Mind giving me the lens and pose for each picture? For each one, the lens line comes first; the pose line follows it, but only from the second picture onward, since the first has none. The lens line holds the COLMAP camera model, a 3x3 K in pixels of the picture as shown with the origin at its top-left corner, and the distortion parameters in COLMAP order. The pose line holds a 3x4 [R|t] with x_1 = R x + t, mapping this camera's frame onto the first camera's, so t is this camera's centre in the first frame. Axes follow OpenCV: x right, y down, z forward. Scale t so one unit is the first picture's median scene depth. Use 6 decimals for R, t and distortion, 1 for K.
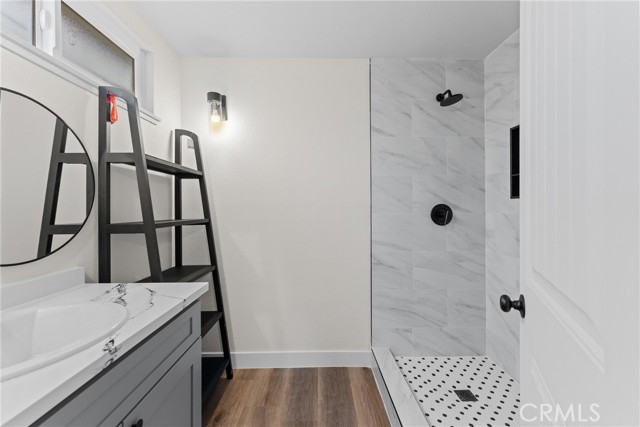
lens RADIAL K [[257.0, 0, 319.5], [0, 257.0, 206.4], [0, 0, 1]] dist [-0.000261, -0.000080]
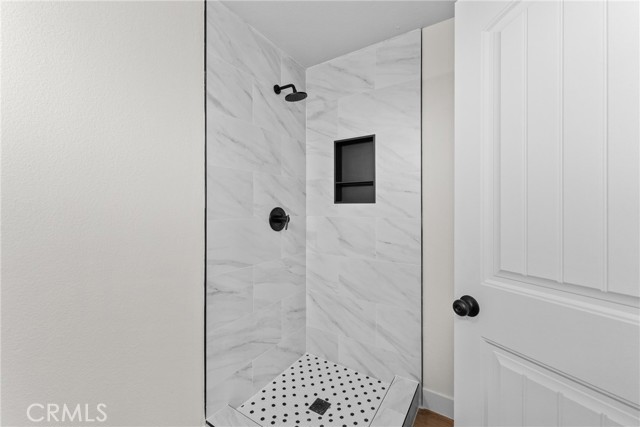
lens RADIAL K [[257.0, 0, 319.5], [0, 257.0, 206.4], [0, 0, 1]] dist [-0.000261, -0.000080]
pose [[0.551227, 0.009268, 0.834304, -0.198822], [-0.009569, 0.999943, -0.004786, -0.009848], [-0.834301, -0.005345, 0.551284, 0.380807]]
